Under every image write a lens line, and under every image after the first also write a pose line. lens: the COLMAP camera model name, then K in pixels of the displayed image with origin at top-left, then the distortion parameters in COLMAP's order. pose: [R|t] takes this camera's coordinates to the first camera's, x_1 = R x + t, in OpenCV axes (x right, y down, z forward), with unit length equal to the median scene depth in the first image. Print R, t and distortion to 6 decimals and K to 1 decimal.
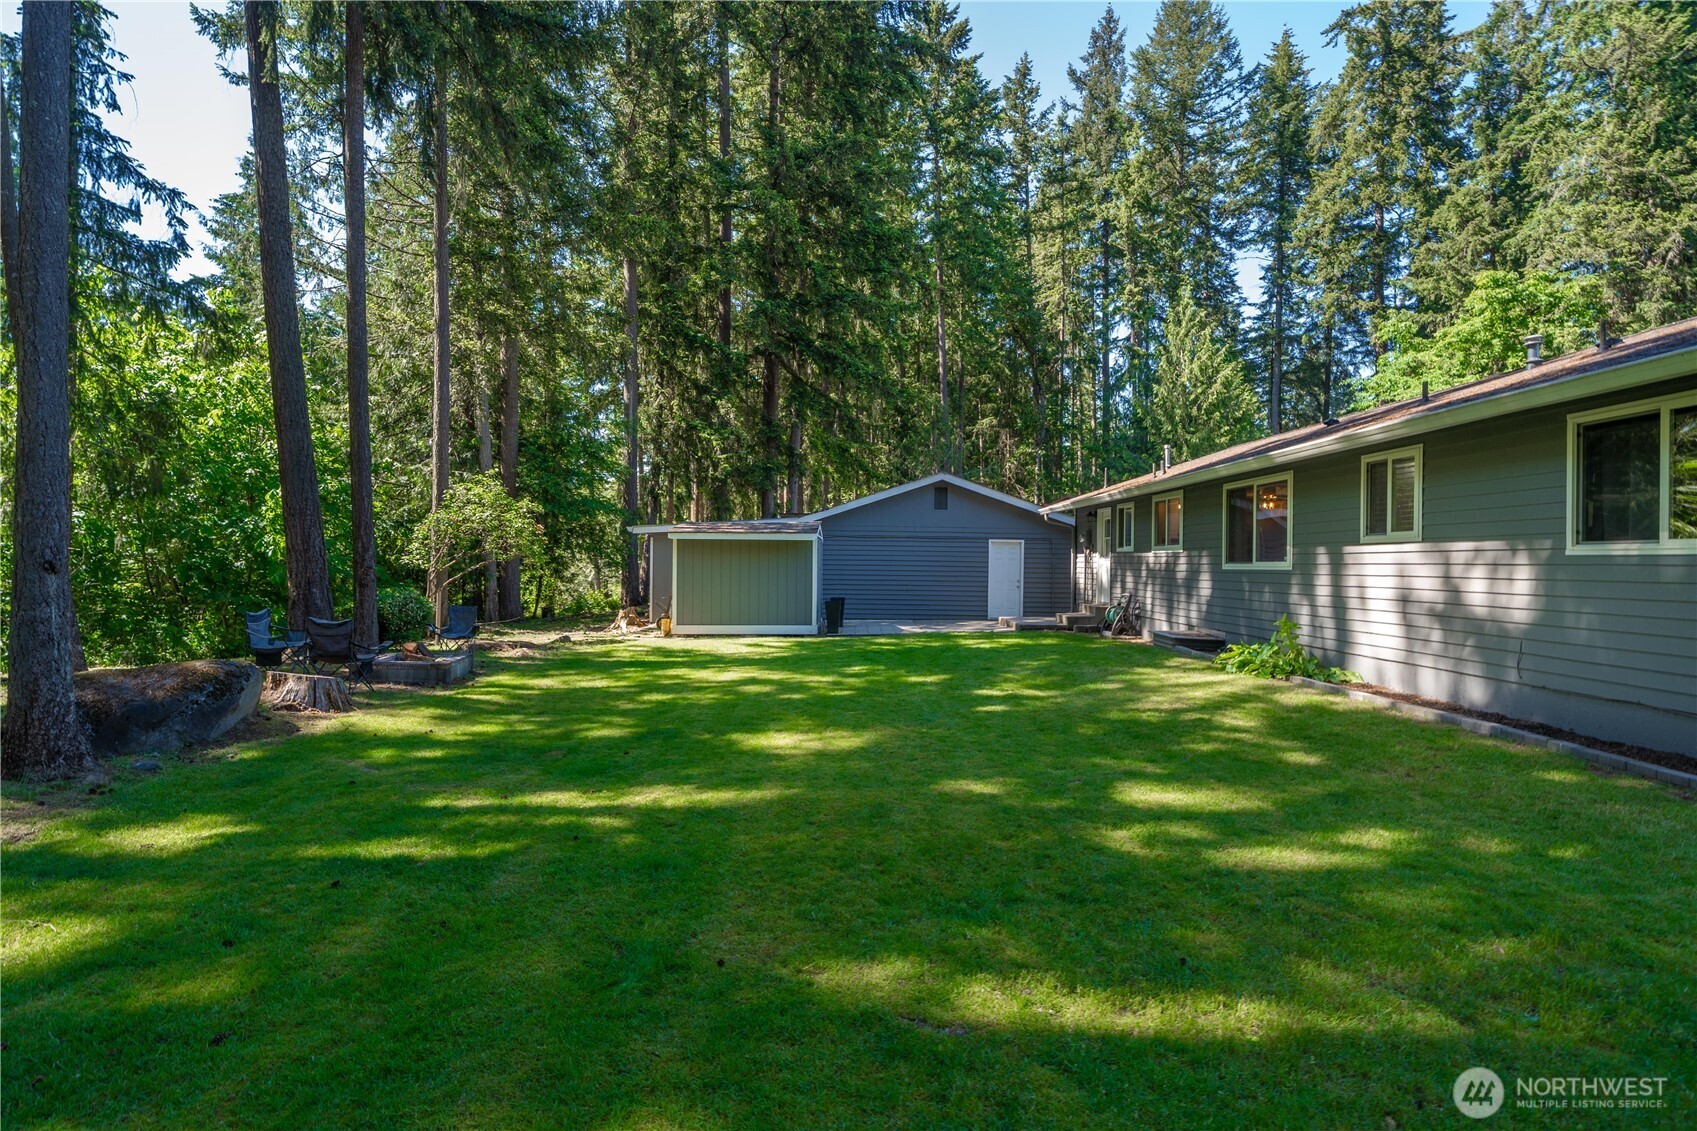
lens RADIAL K [[817.8, 0, 848.5], [0, 817.8, 565.5], [0, 0, 1]] dist [0.012059, 0.000164]
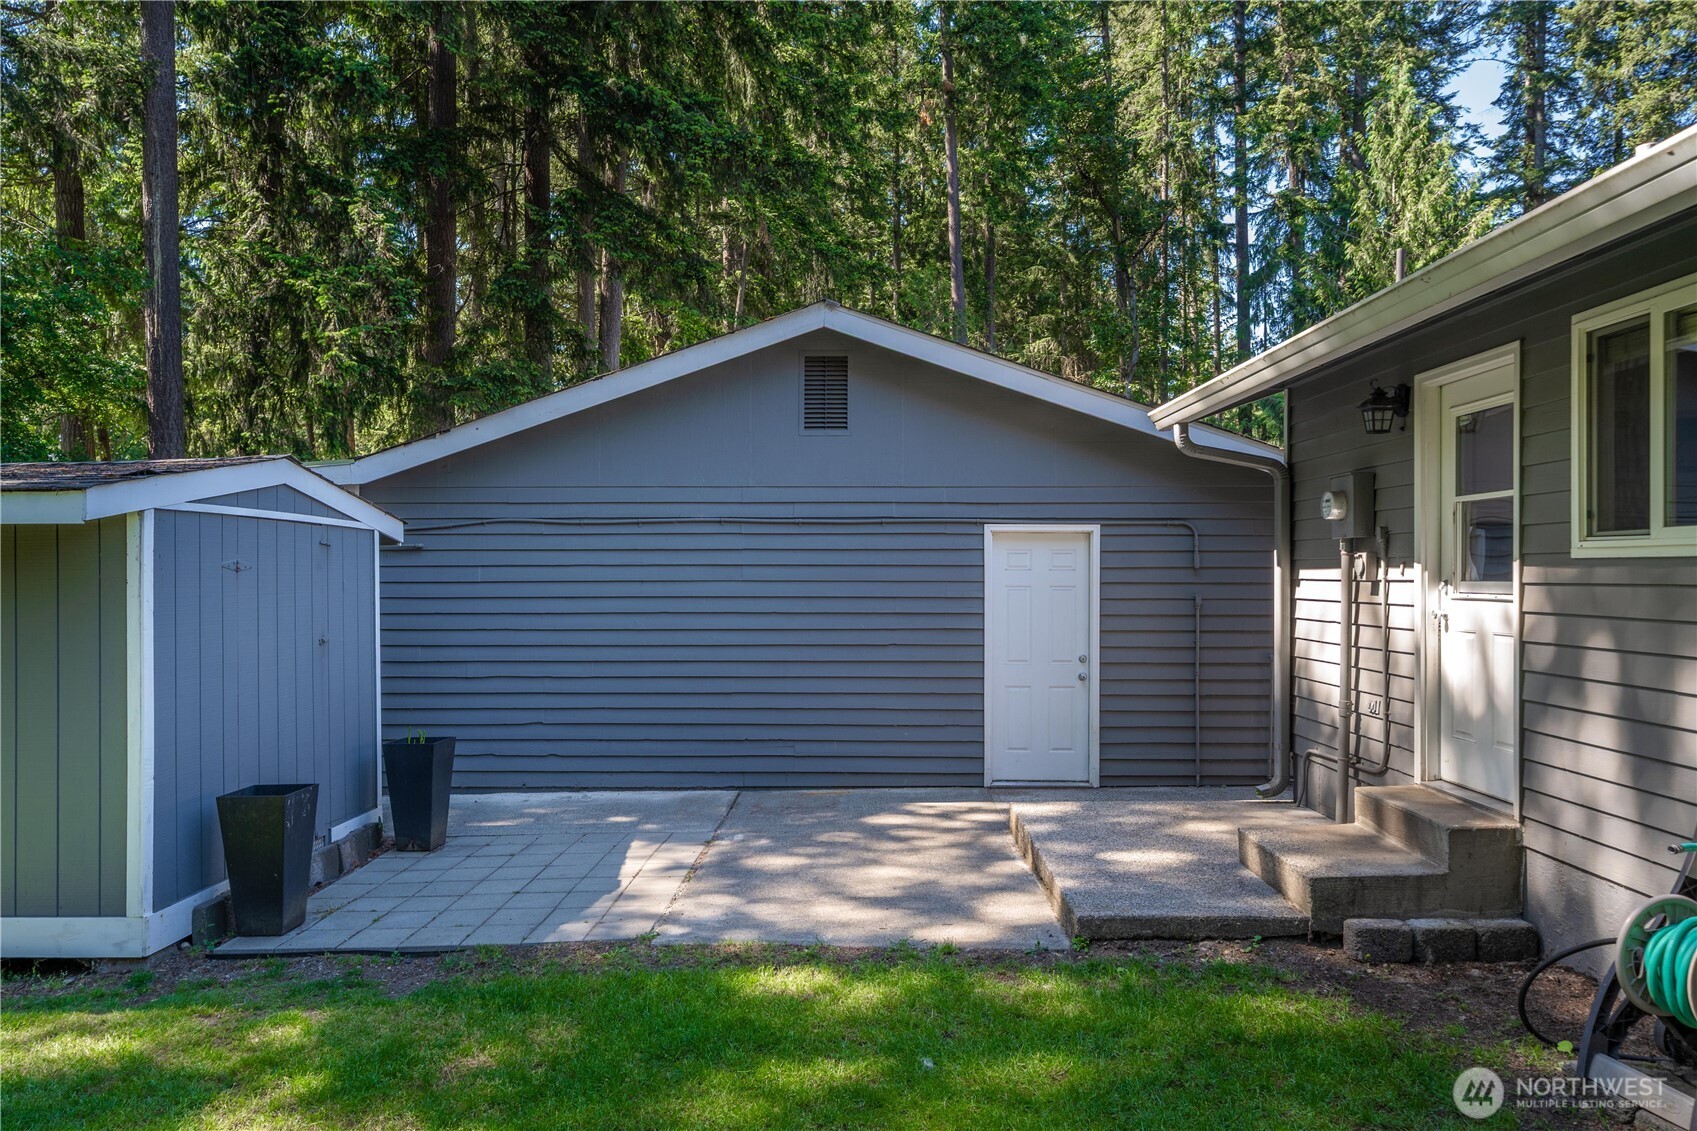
lens RADIAL K [[1135.2, 0, 843.8], [0, 1135.2, 585.2], [0, 0, 1]] dist [0.003625, 0.002420]
pose [[0.999789, -0.013270, -0.015665, 0.143123], [0.013302, 0.999910, 0.001900, -0.012112], [0.015638, -0.002108, 0.999875, 0.657881]]
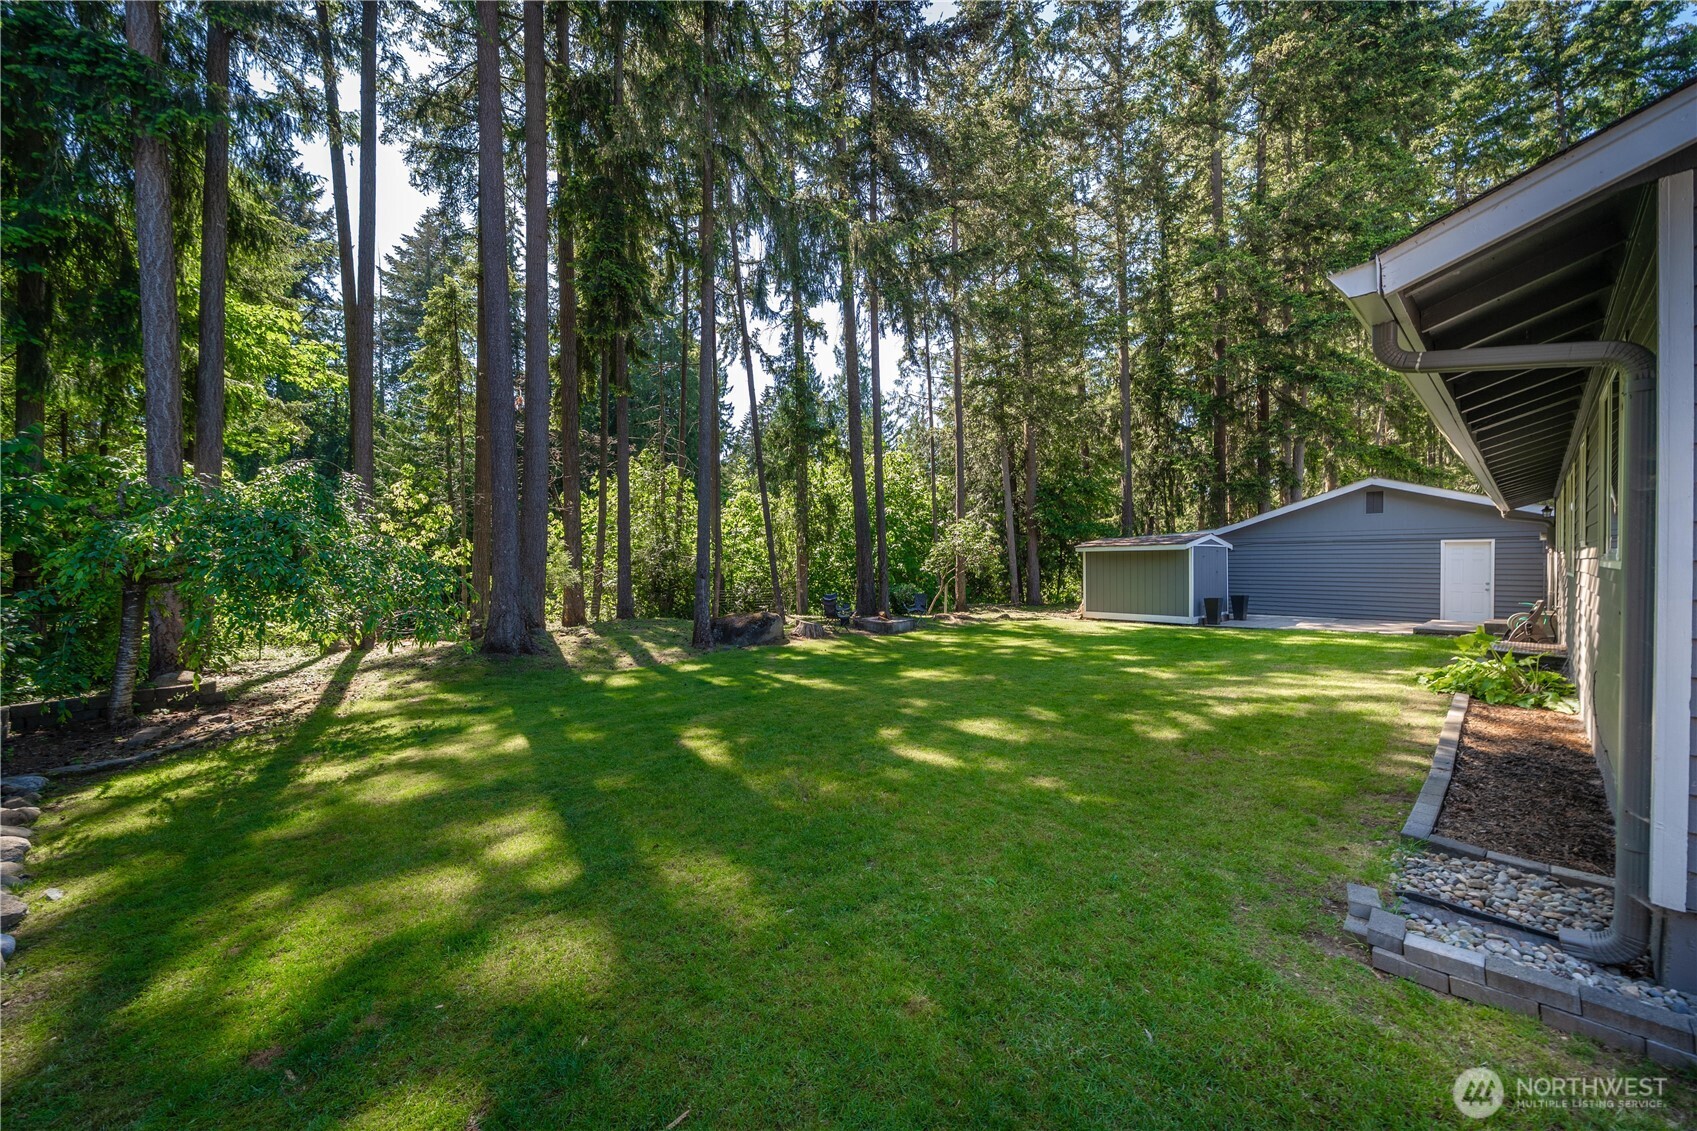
lens RADIAL K [[581.2, 0, 836.1], [0, 581.2, 565.3], [0, 0, 1]] dist [-0.000999, -0.000018]
pose [[0.623052, -0.010898, -0.782104, 0.296659], [0.009741, 0.999933, -0.006174, -0.005698], [0.782119, -0.003771, 0.623117, 0.024979]]
